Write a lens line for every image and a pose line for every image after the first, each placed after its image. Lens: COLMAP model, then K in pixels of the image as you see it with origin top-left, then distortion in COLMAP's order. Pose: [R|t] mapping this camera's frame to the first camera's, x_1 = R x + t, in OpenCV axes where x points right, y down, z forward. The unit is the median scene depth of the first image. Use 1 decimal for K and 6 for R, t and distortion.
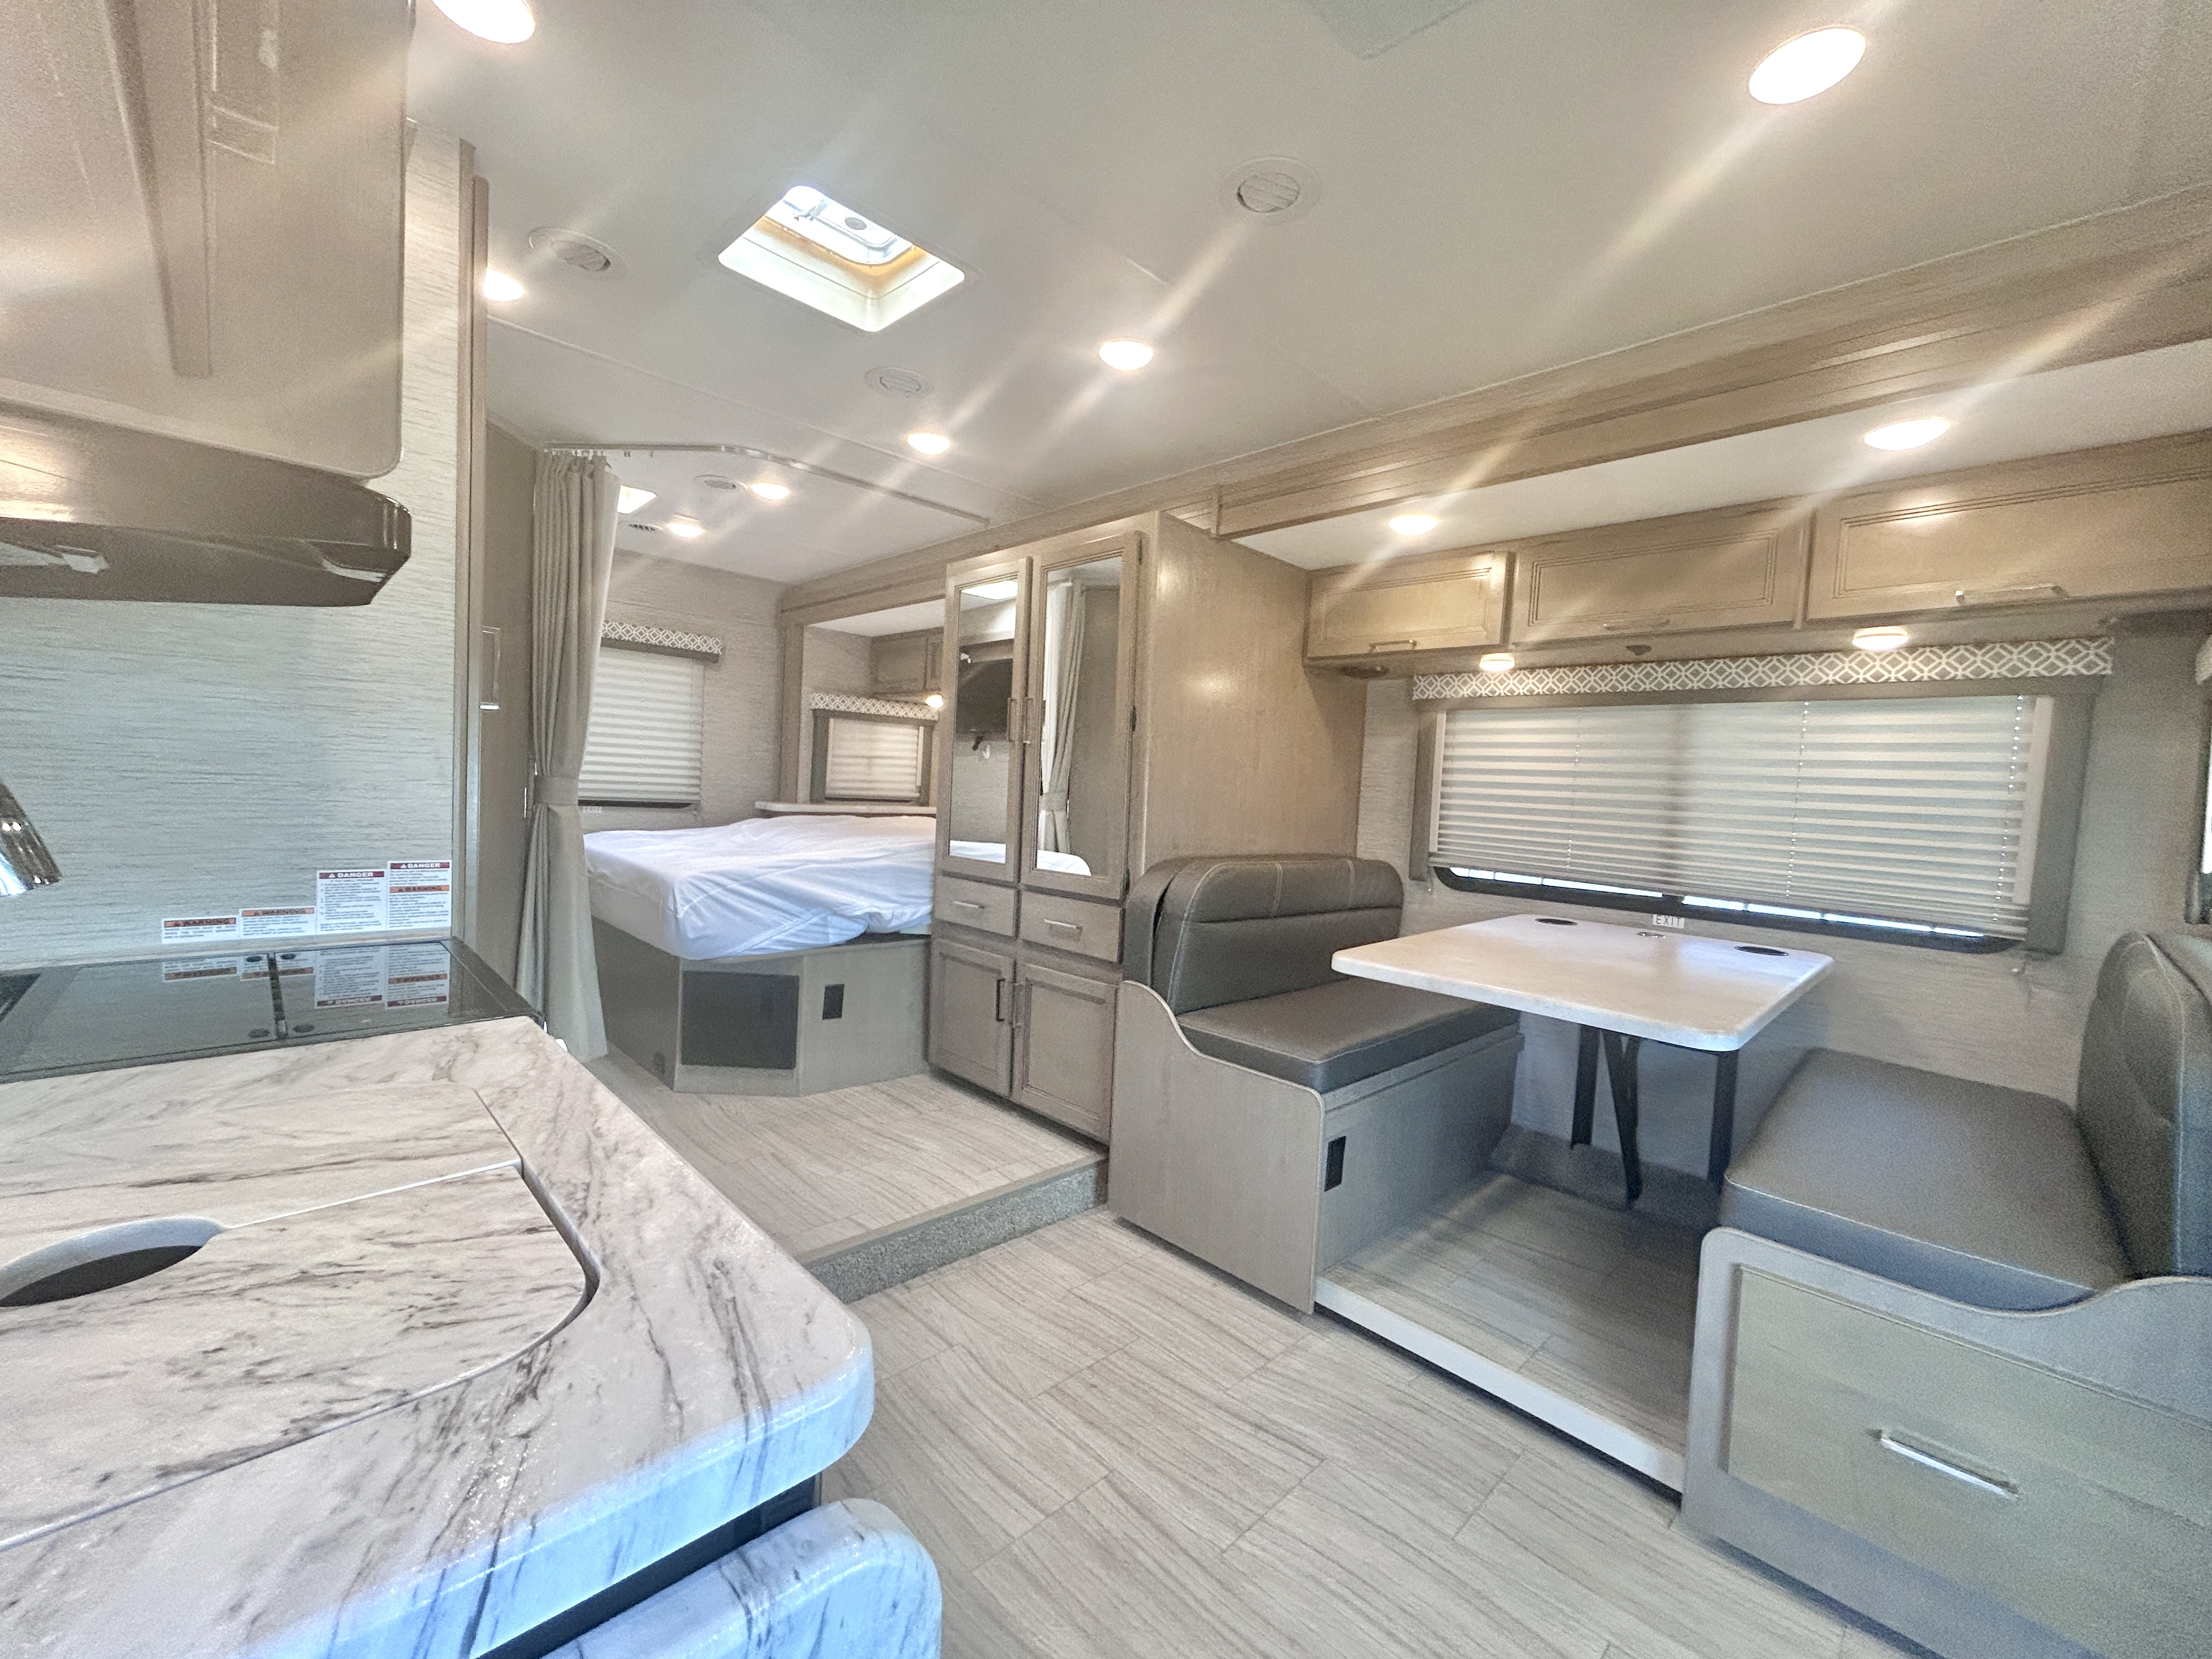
lens RADIAL K [[892.2, 0, 1104.4], [0, 892.2, 829.8], [0, 0, 1]] dist [-0.002464, 0.001414]
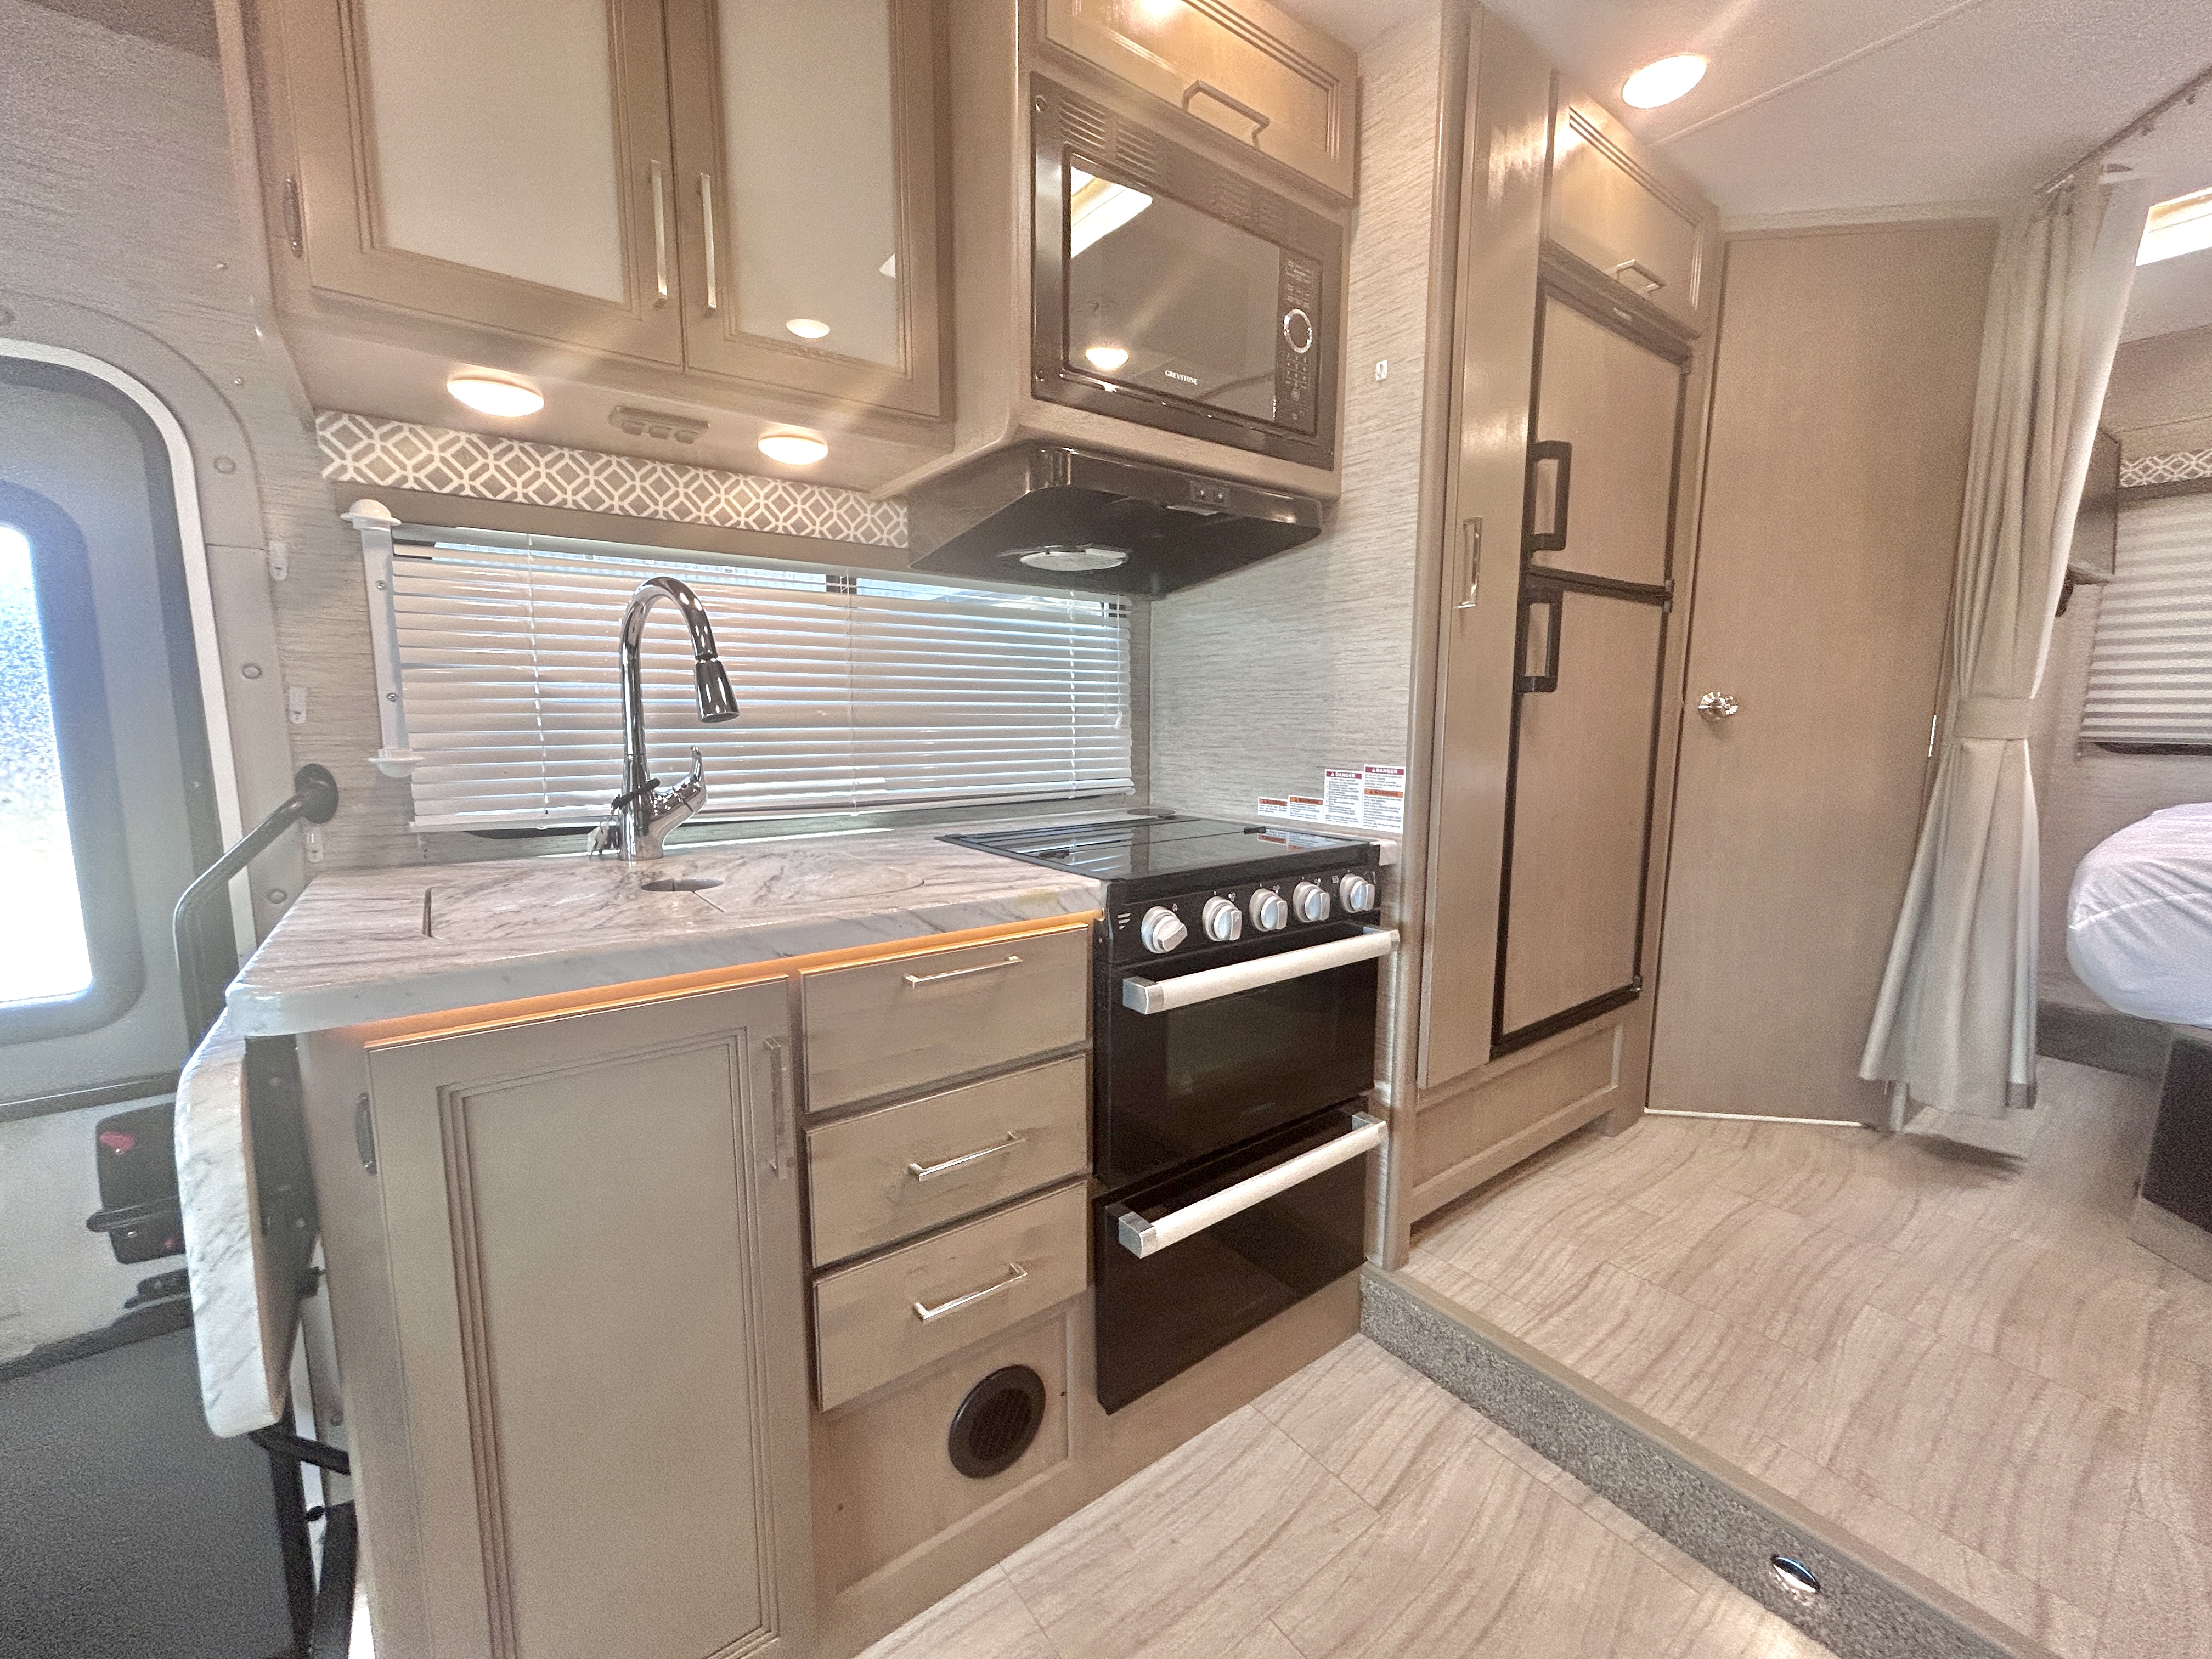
lens RADIAL K [[892.2, 0, 1108.1], [0, 892.2, 818.7], [0, 0, 1]] dist [-0.002464, 0.001414]
pose [[-0.124623, 0.075127, -0.989356, 0.314410], [-0.054940, 0.995077, 0.082482, 0.028291], [0.990682, 0.064635, -0.119882, 0.821302]]
